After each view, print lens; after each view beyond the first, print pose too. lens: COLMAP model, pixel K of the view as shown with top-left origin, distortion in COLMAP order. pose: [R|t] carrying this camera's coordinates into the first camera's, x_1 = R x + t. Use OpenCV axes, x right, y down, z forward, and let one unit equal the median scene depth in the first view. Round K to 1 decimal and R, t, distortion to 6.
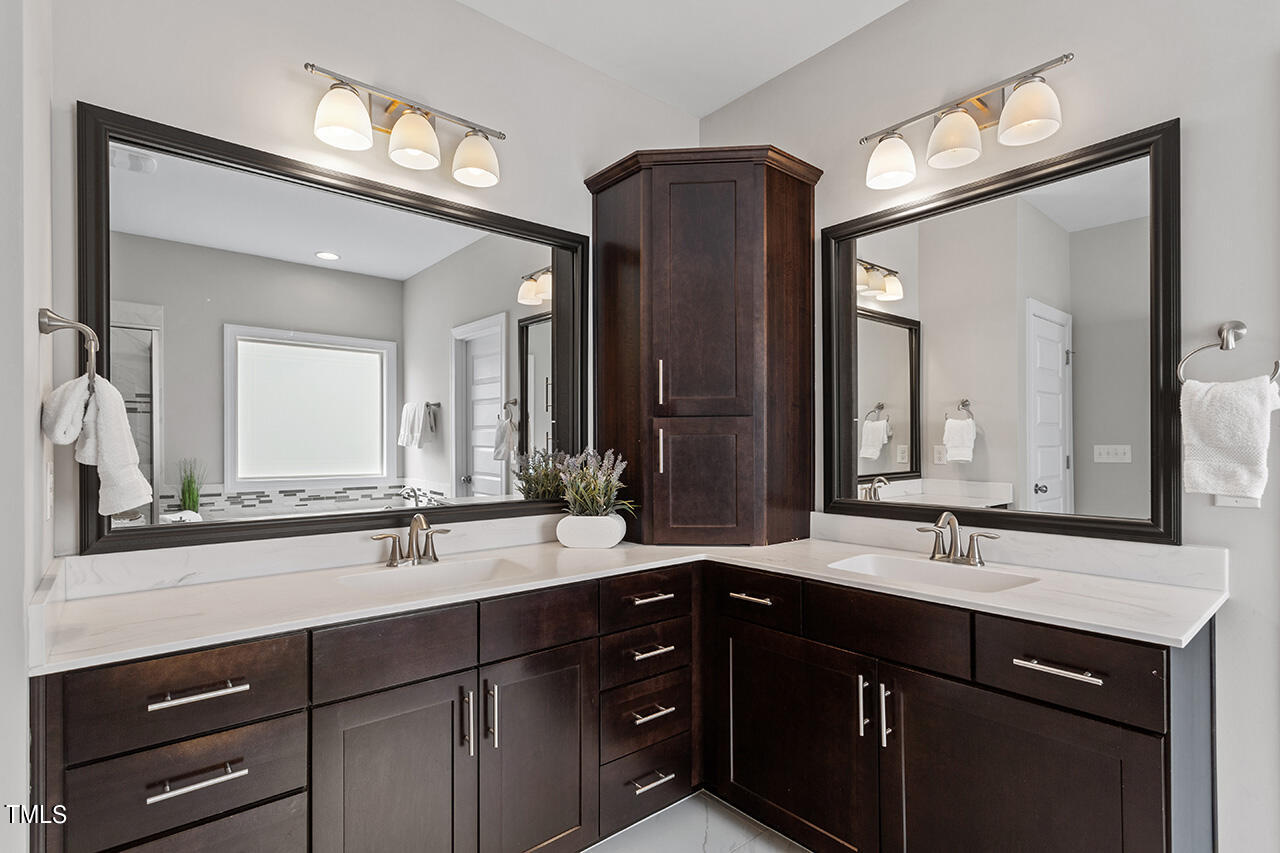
lens RADIAL K [[626.0, 0, 614.4], [0, 626.0, 442.8], [0, 0, 1]] dist [0.002828, 0.000369]
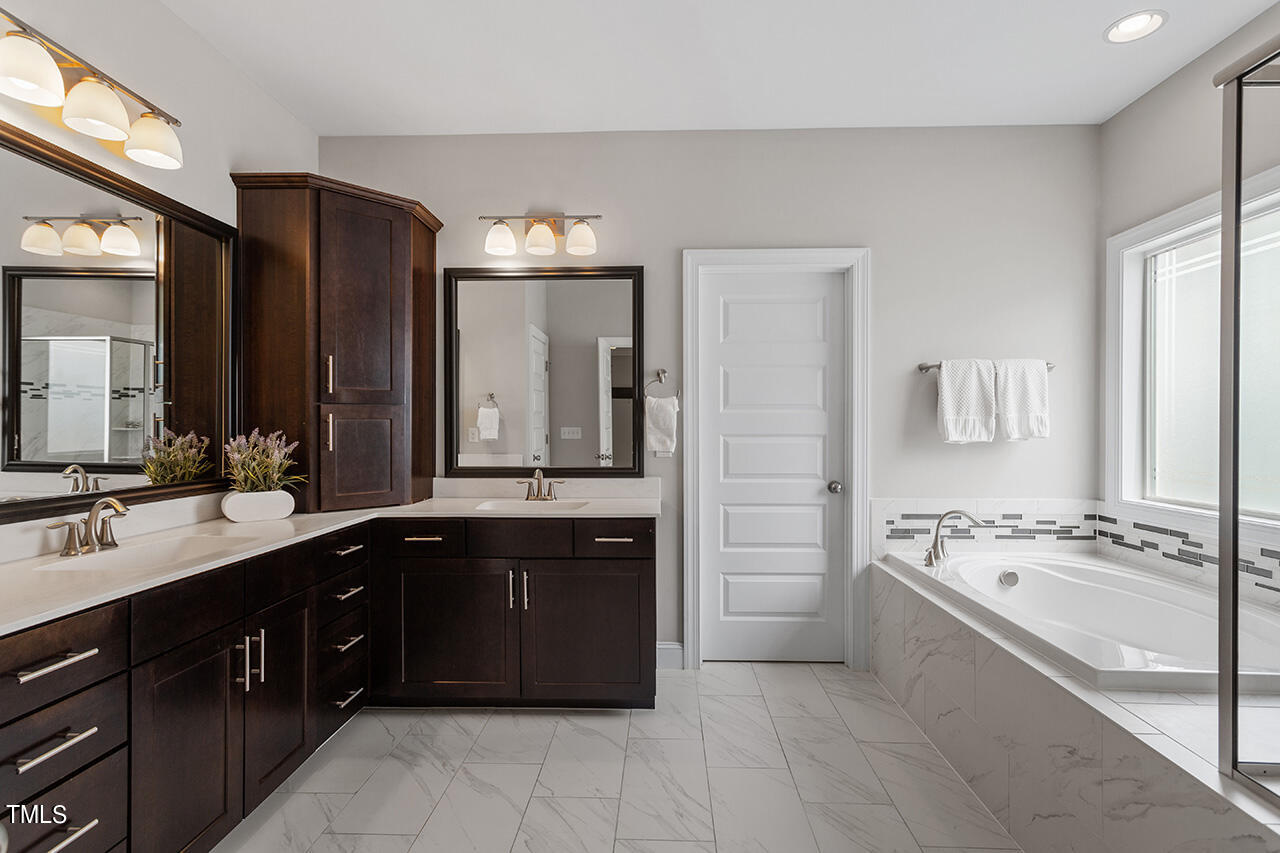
lens RADIAL K [[612.0, 0, 640.0], [0, 612.0, 426.5], [0, 0, 1]] dist [0.002132, 0.000333]
pose [[0.668608, 0.002098, 0.743612, -0.392974], [-0.004279, 0.999990, 0.001026, -0.001828], [-0.743602, -0.003868, 0.668611, -0.213405]]
